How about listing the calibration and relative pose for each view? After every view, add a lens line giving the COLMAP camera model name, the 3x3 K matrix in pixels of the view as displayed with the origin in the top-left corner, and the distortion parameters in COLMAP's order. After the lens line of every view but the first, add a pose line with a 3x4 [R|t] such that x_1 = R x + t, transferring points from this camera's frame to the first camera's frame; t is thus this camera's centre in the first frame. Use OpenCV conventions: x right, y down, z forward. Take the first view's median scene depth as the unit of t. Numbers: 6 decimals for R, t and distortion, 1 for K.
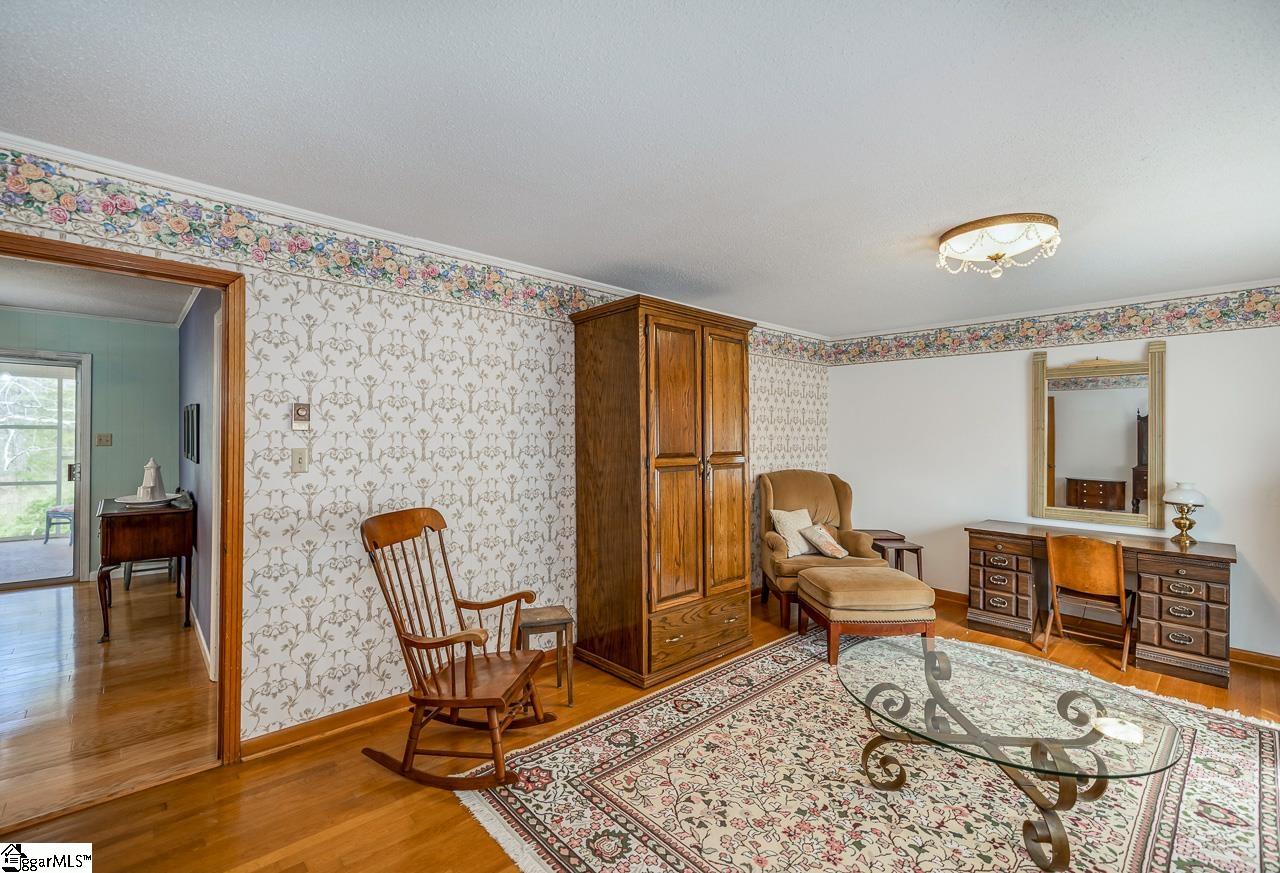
lens RADIAL K [[552.4, 0, 642.9], [0, 552.4, 431.7], [0, 0, 1]] dist [0.000525, -0.000148]
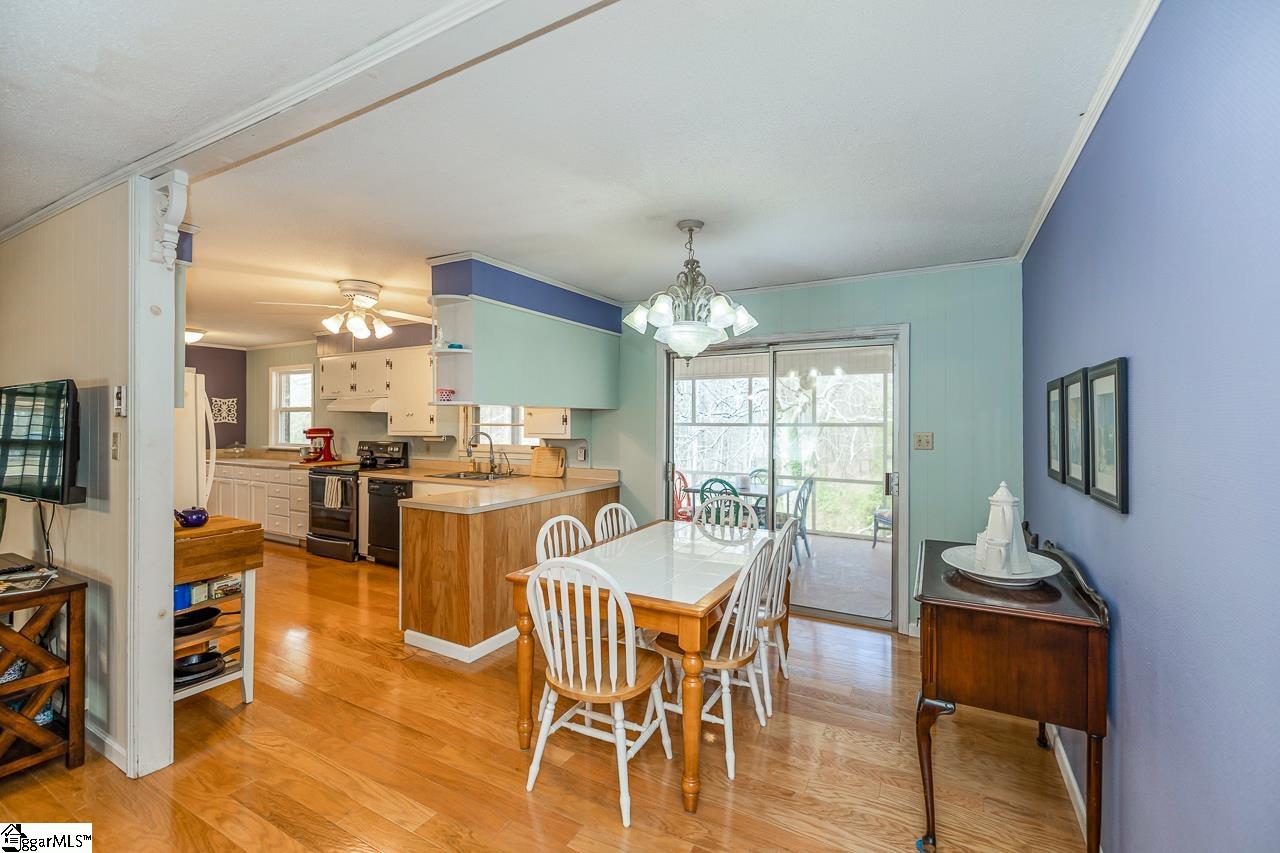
lens RADIAL K [[553.4, 0, 625.9], [0, 553.4, 421.4], [0, 0, 1]] dist [-0.004652, 0.000097]
pose [[0.301871, -0.011928, -0.953274, -0.426767], [-0.000461, 0.999920, -0.012658, -0.002358], [0.953349, 0.004261, 0.301841, 0.433694]]
